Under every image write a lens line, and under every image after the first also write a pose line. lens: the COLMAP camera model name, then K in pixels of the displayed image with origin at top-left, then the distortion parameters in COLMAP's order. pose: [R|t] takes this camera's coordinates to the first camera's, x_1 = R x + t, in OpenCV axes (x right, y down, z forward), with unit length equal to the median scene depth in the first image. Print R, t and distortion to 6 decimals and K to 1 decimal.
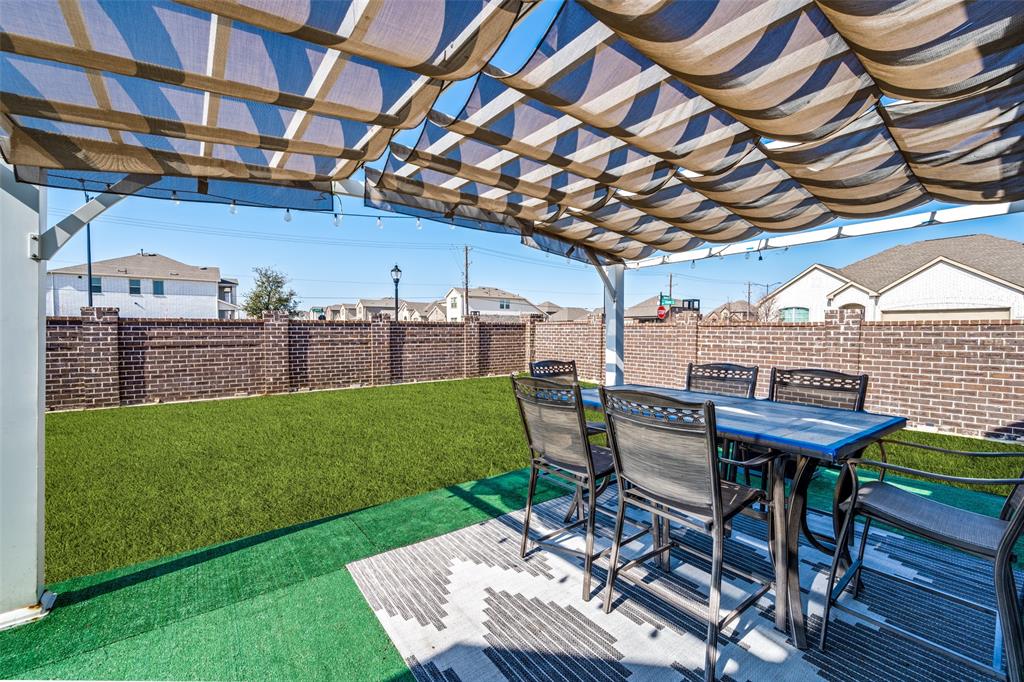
lens RADIAL K [[411.3, 0, 512.0], [0, 411.3, 341.0], [0, 0, 1]] dist [-0.002768, -0.000298]
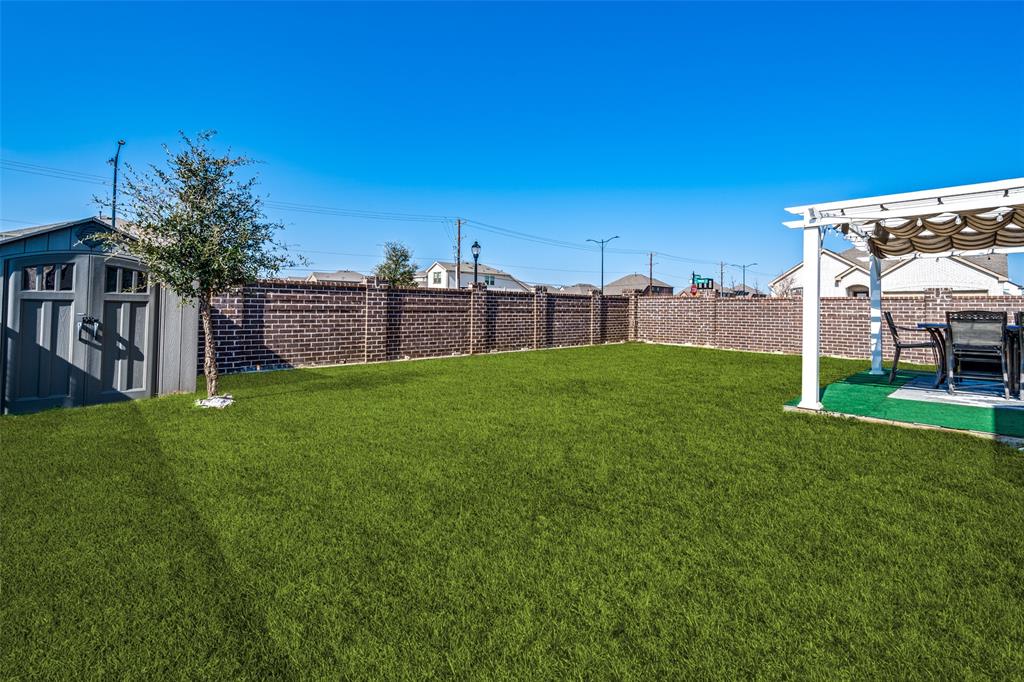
lens RADIAL K [[451.7, 0, 510.3], [0, 451.7, 294.7], [0, 0, 1]] dist [-0.001029, -0.000001]
pose [[0.992886, 0.013349, 0.118319, -0.655641], [-0.006381, 0.998233, -0.059074, 0.037770], [-0.118898, 0.057898, 0.991217, -0.285719]]
